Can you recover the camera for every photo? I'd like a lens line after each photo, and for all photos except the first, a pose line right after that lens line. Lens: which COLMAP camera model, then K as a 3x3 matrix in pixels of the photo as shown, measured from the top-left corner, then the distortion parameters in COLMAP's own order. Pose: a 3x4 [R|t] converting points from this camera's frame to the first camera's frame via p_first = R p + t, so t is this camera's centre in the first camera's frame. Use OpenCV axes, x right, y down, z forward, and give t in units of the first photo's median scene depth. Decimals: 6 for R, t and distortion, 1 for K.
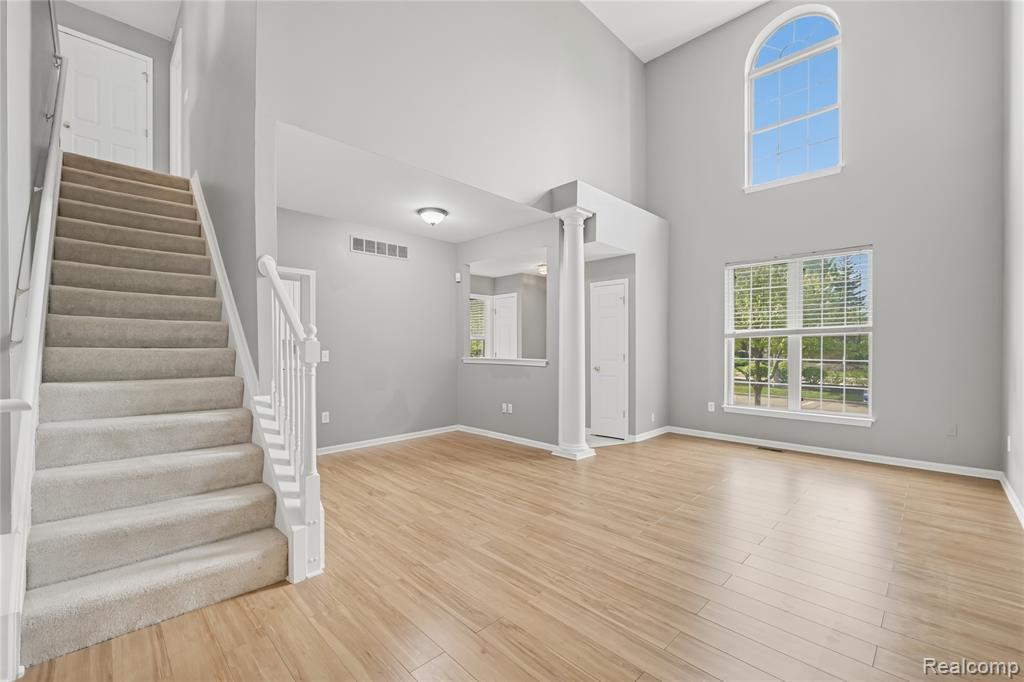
lens RADIAL K [[422.3, 0, 506.5], [0, 422.3, 347.0], [0, 0, 1]] dist [-0.008549, -0.000190]
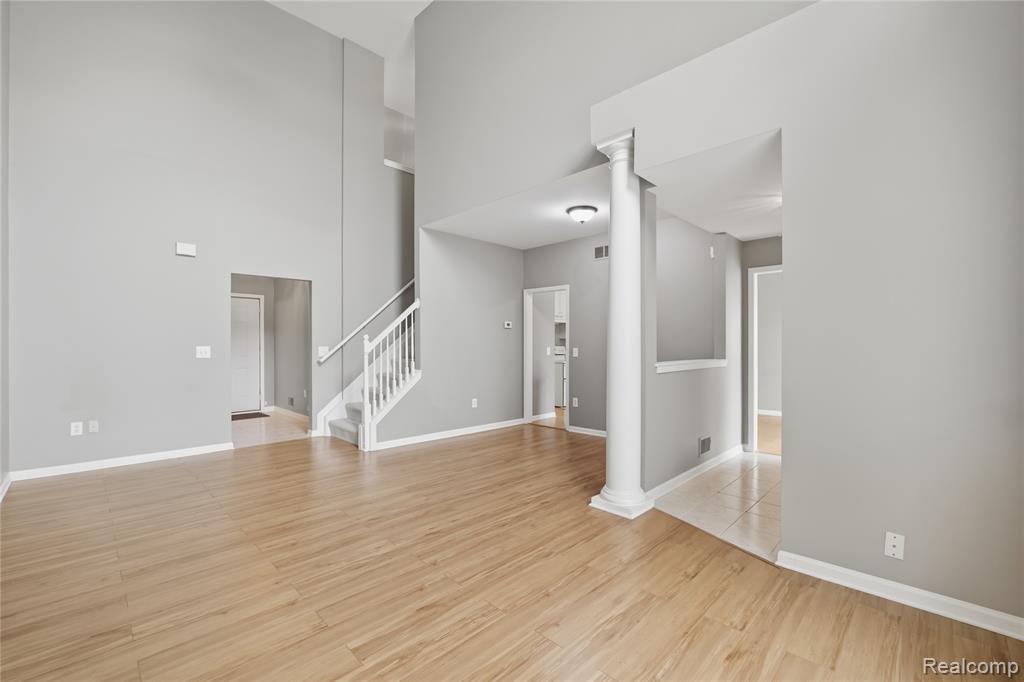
lens RADIAL K [[422.3, 0, 509.1], [0, 422.3, 345.8], [0, 0, 1]] dist [-0.008549, -0.000190]
pose [[0.016318, 0.000301, -0.999867, 0.984567], [0.002094, 0.999998, 0.000335, 0.002211], [0.999865, -0.002099, 0.016318, 0.973857]]
